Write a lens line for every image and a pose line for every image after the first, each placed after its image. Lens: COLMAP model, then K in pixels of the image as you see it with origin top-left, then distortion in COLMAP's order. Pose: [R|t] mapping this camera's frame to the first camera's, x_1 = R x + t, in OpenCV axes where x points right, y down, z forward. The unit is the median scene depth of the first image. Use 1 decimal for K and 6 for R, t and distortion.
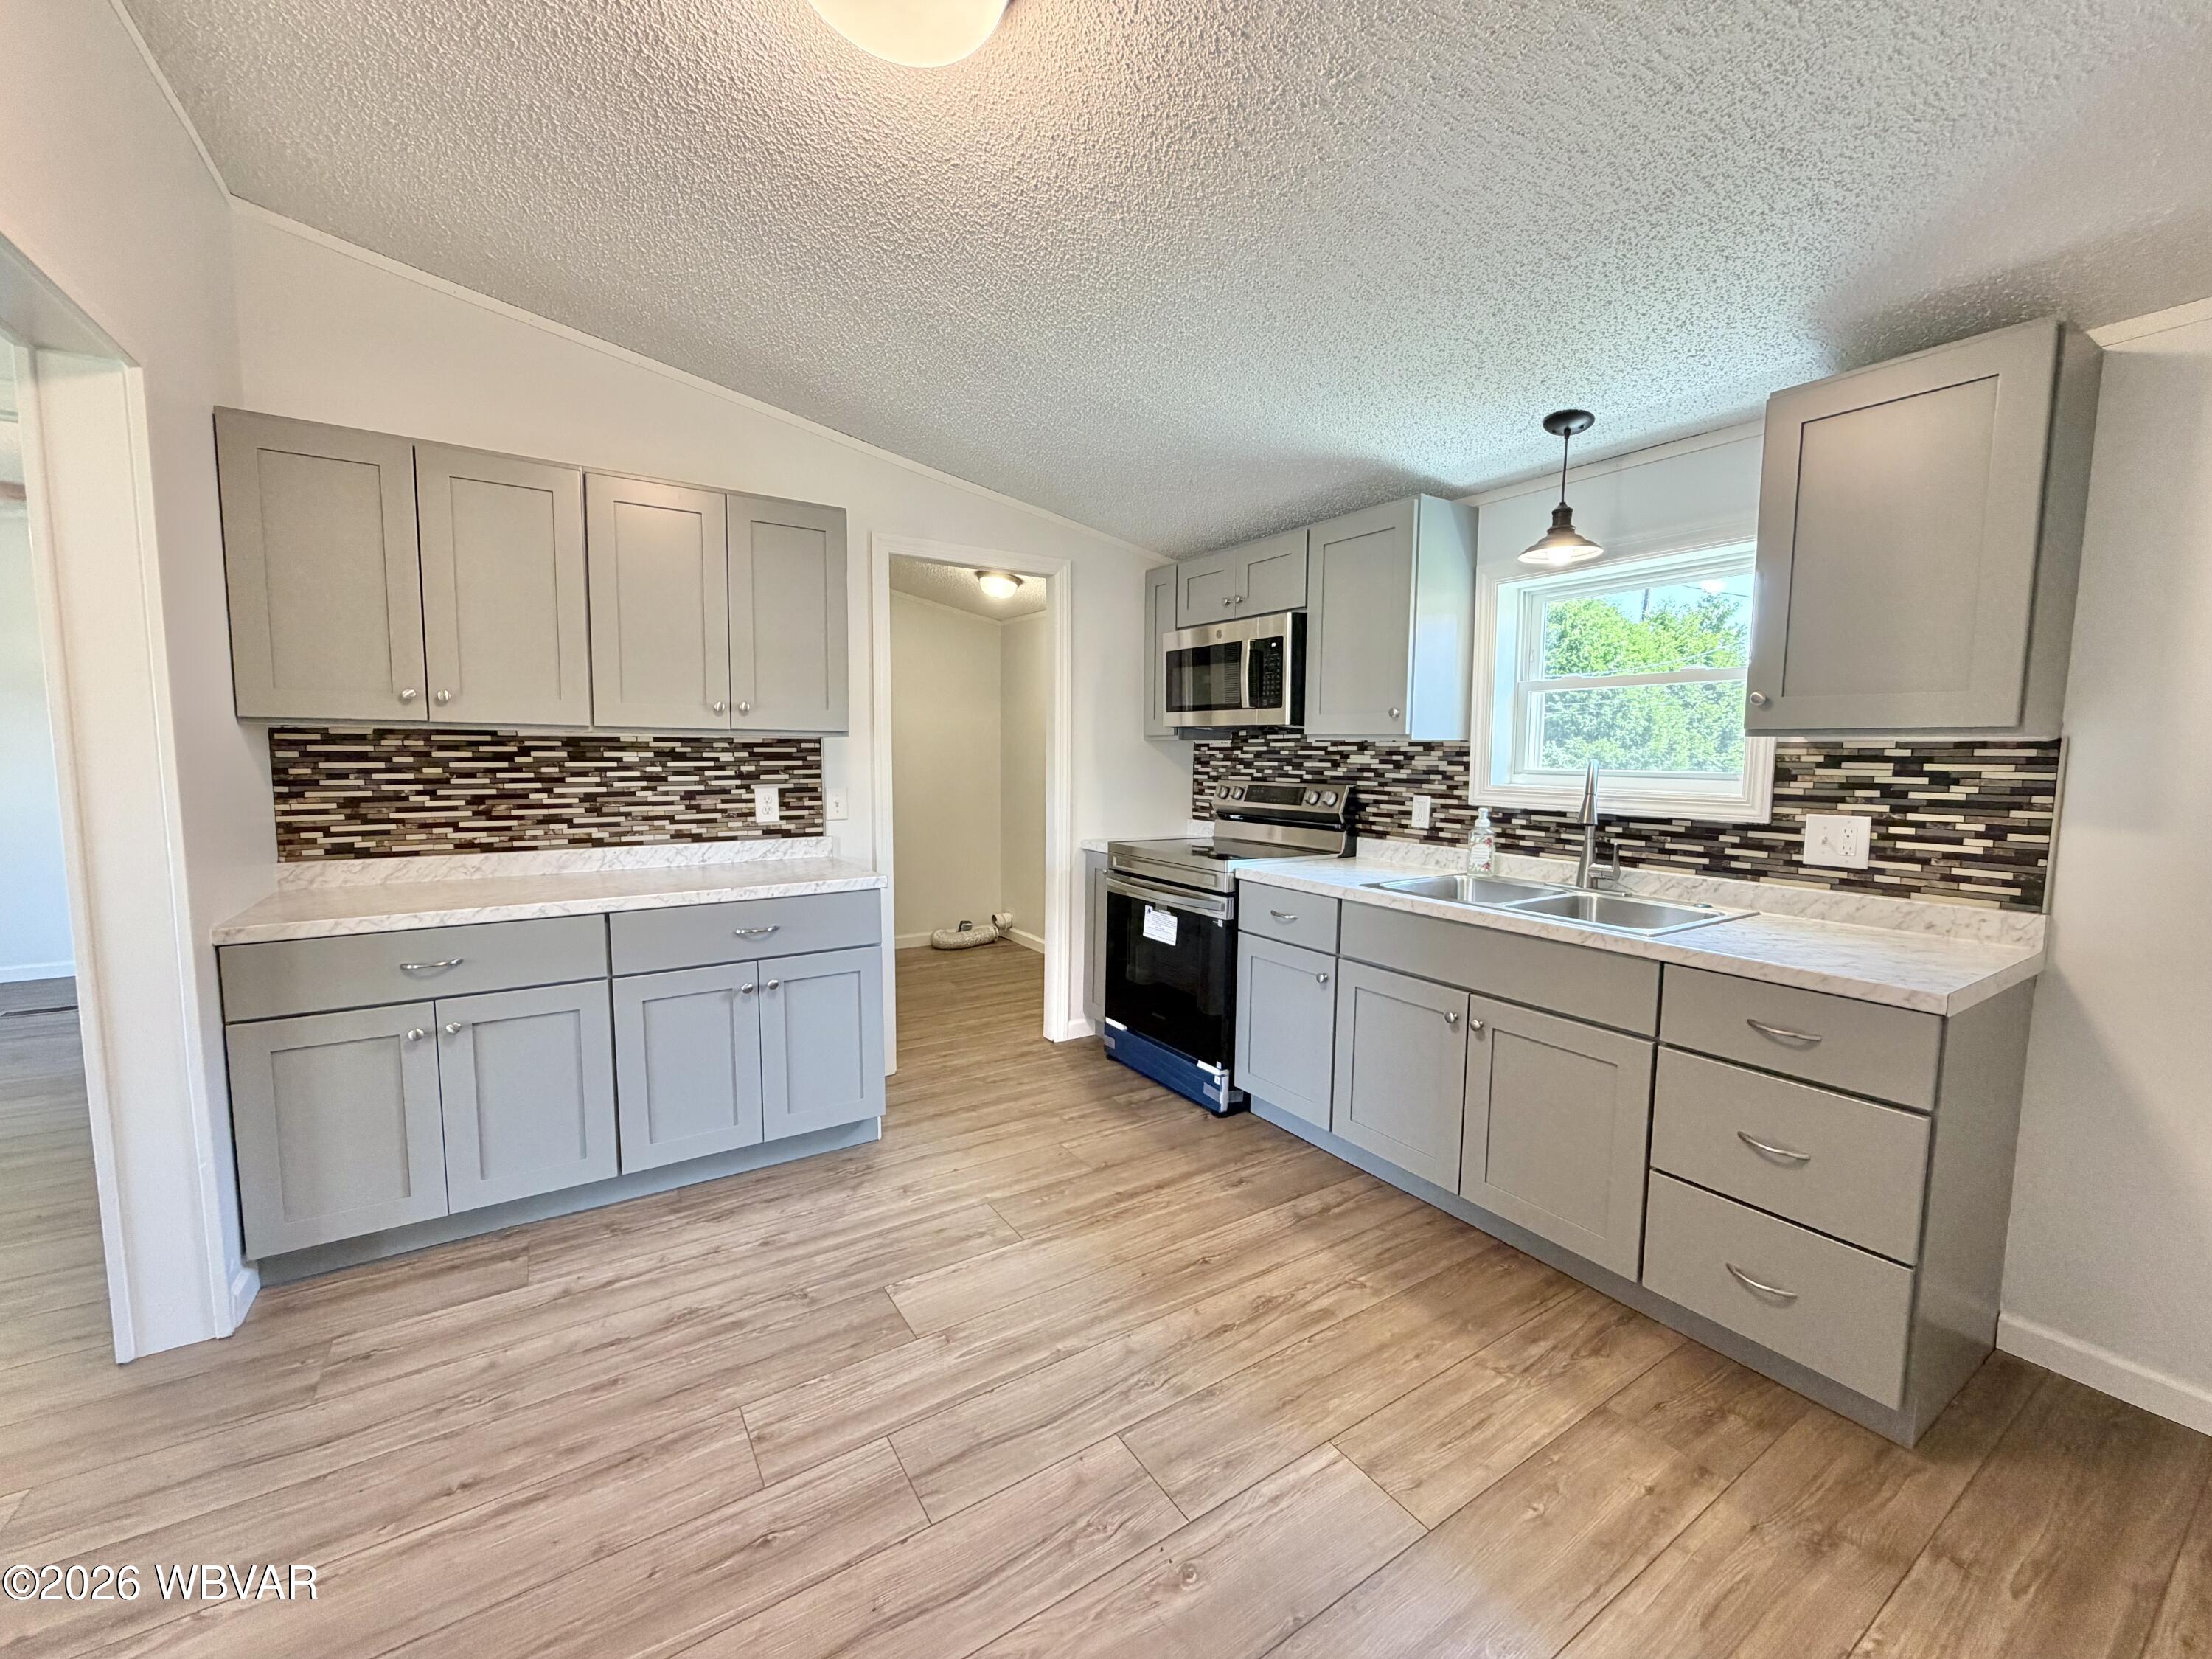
lens RADIAL K [[880.8, 0, 1104.8], [0, 880.8, 830.4], [0, 0, 1]] dist [0.001323, 0.000195]
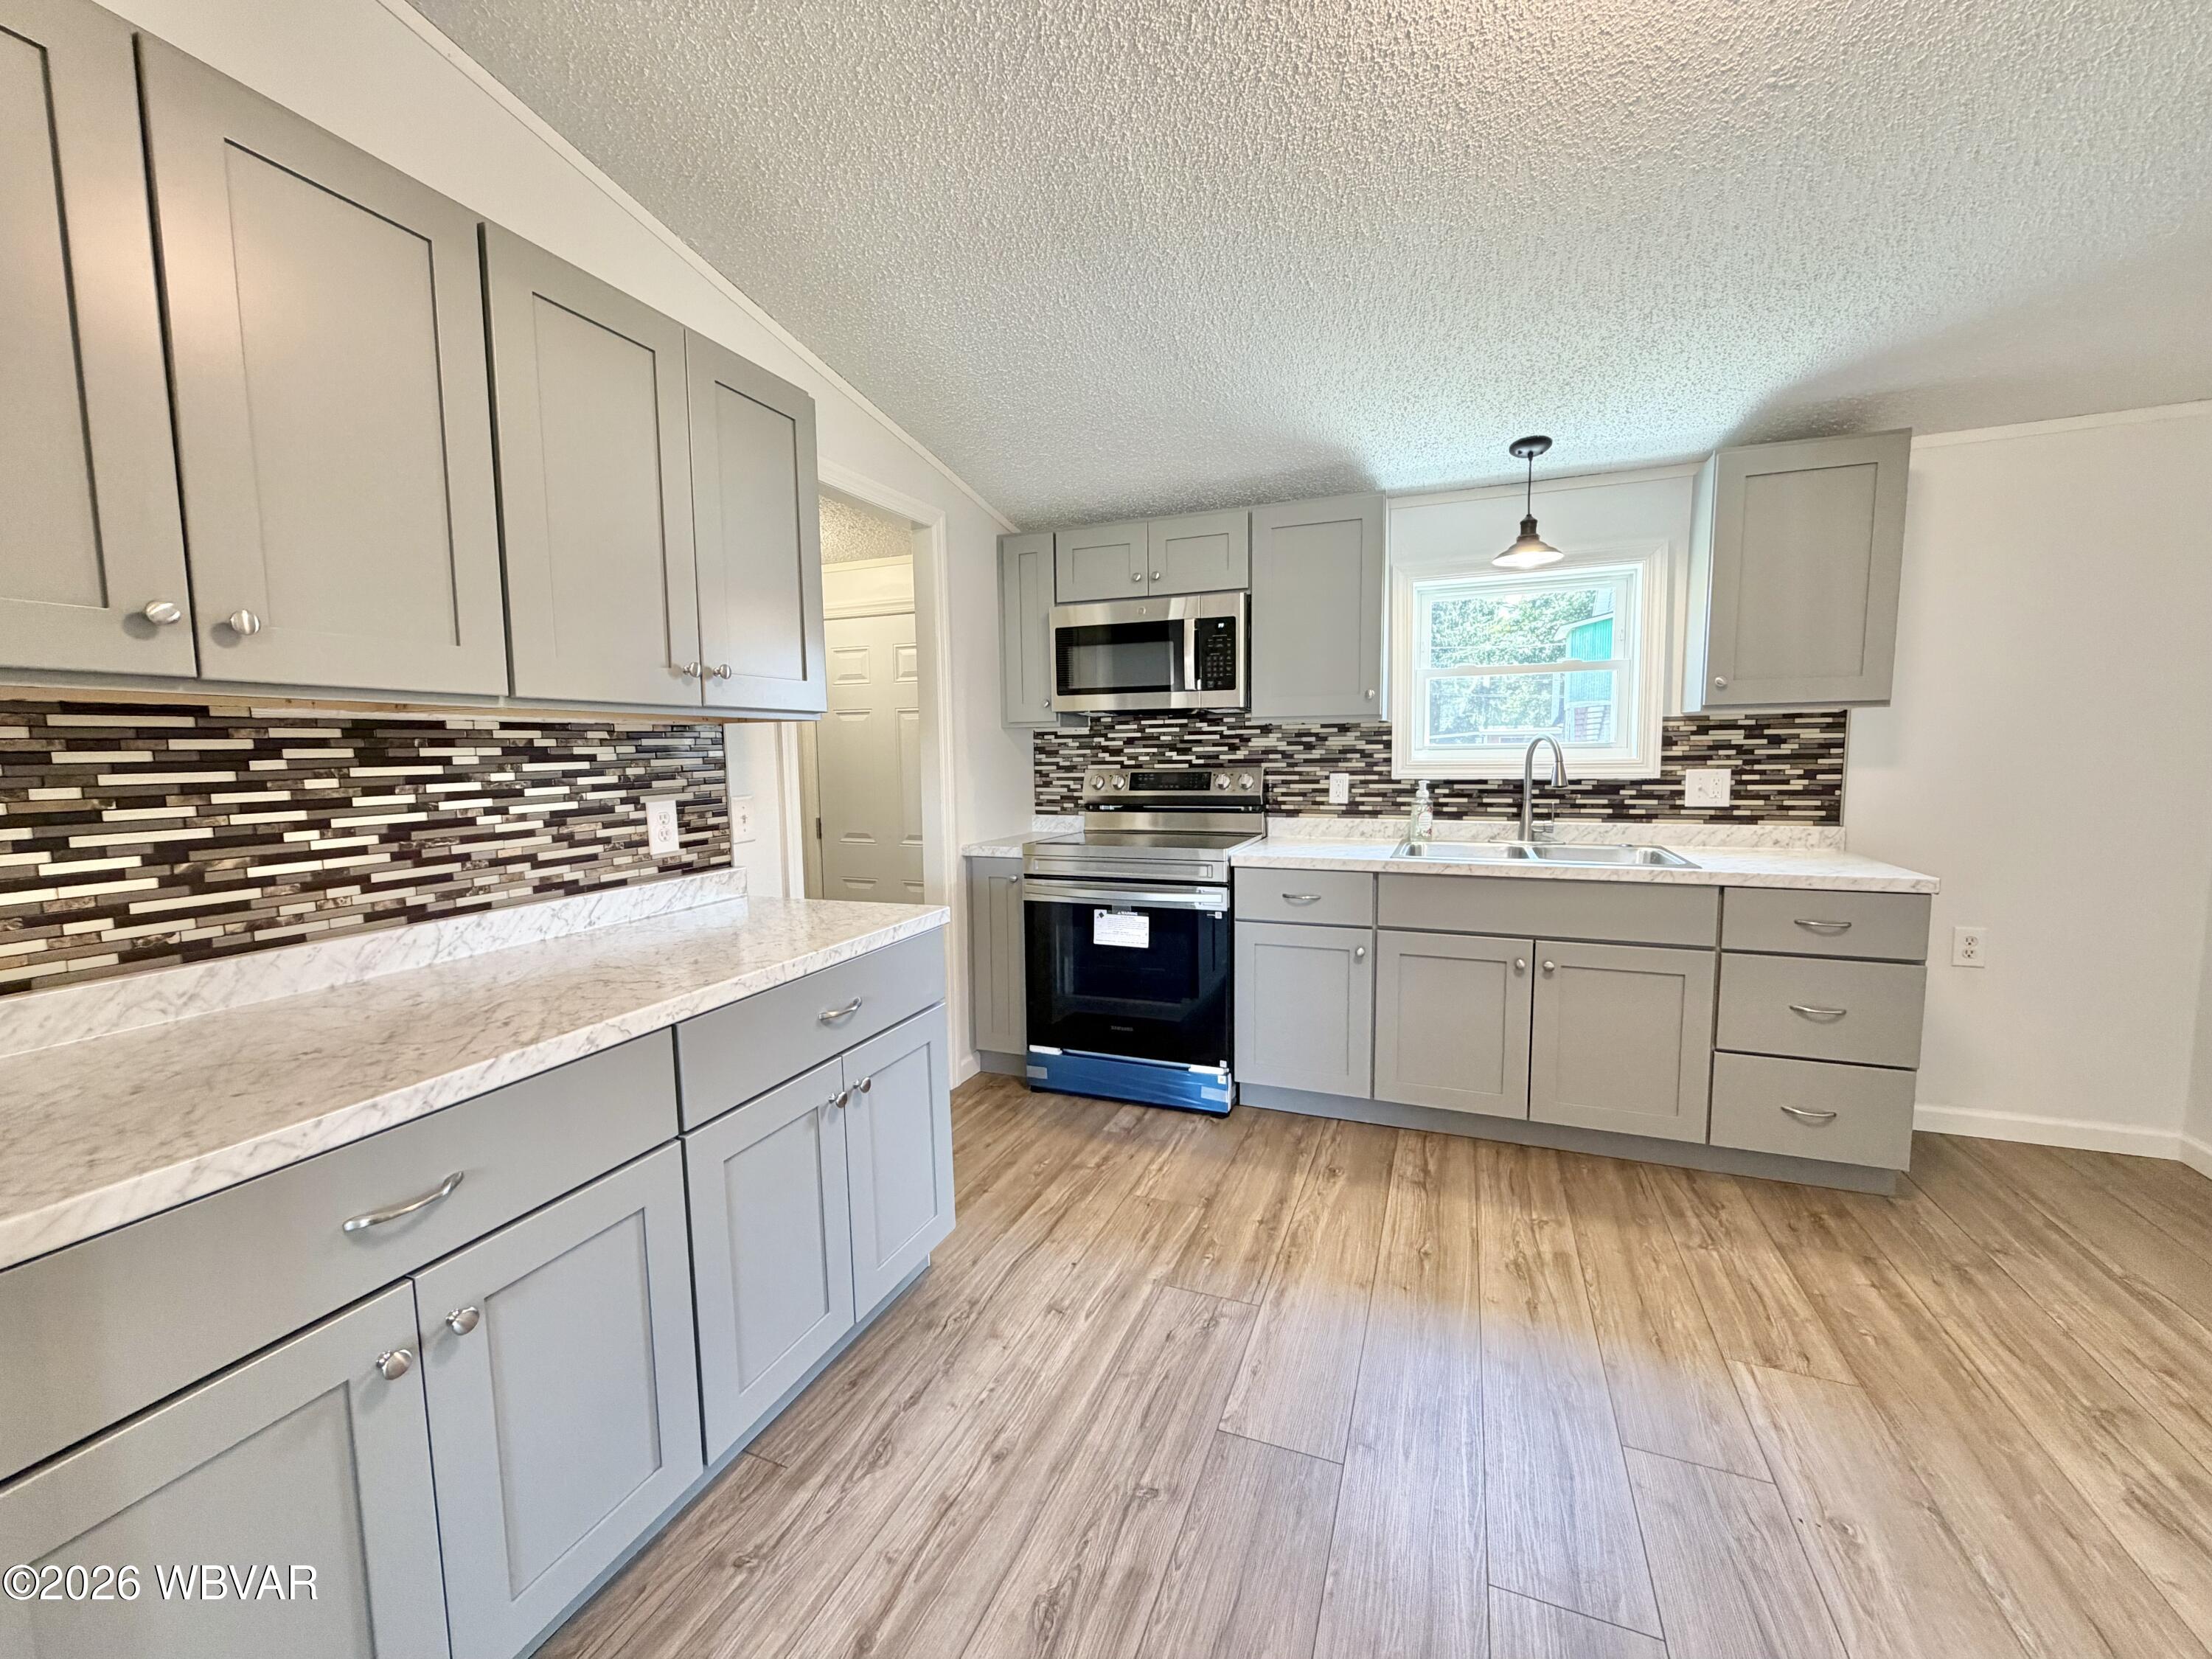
lens RADIAL K [[880.8, 0, 1104.8], [0, 880.8, 830.4], [0, 0, 1]] dist [0.001323, 0.000195]
pose [[0.817383, -0.075458, 0.571131, -0.559718], [0.075323, 0.996873, 0.023907, -0.019731], [-0.571149, 0.023478, 0.820511, 0.319871]]
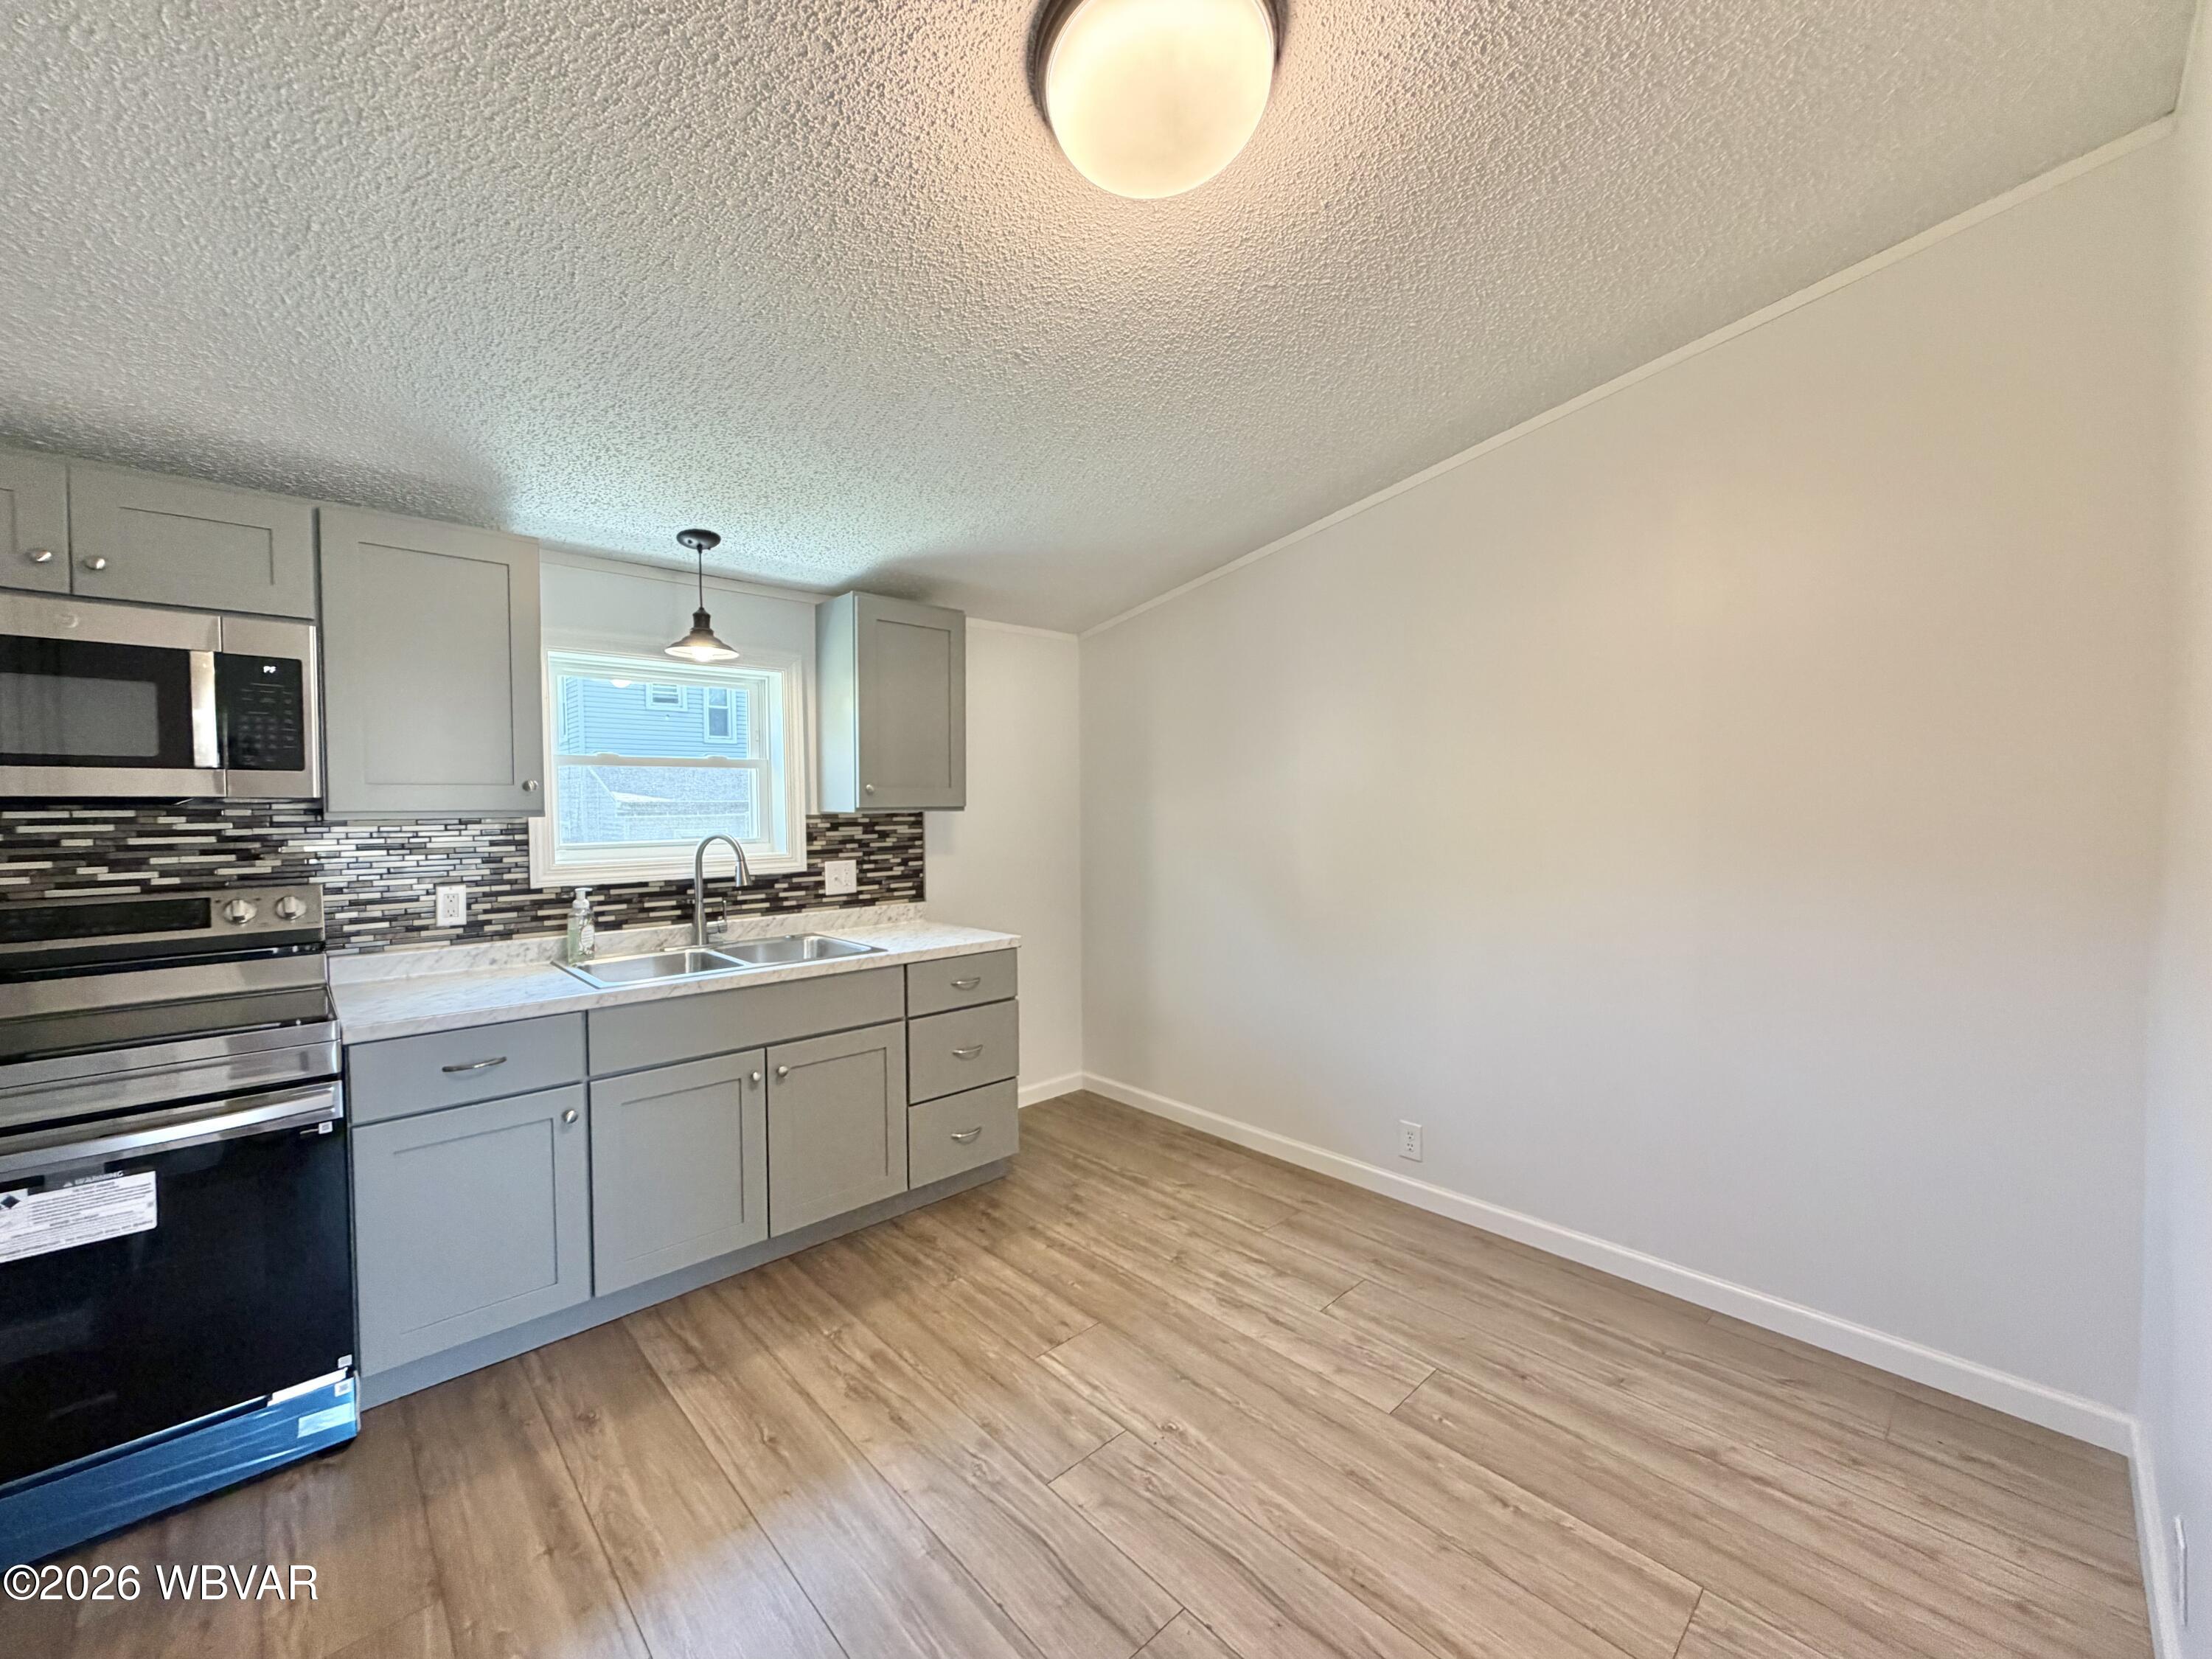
lens RADIAL K [[880.8, 0, 1104.8], [0, 880.8, 830.4], [0, 0, 1]] dist [0.001323, 0.000195]
pose [[-0.180230, -0.036049, 0.982964, -0.607623], [0.098077, 0.993690, 0.054425, -0.084830], [-0.978723, 0.106215, -0.175557, 0.625649]]
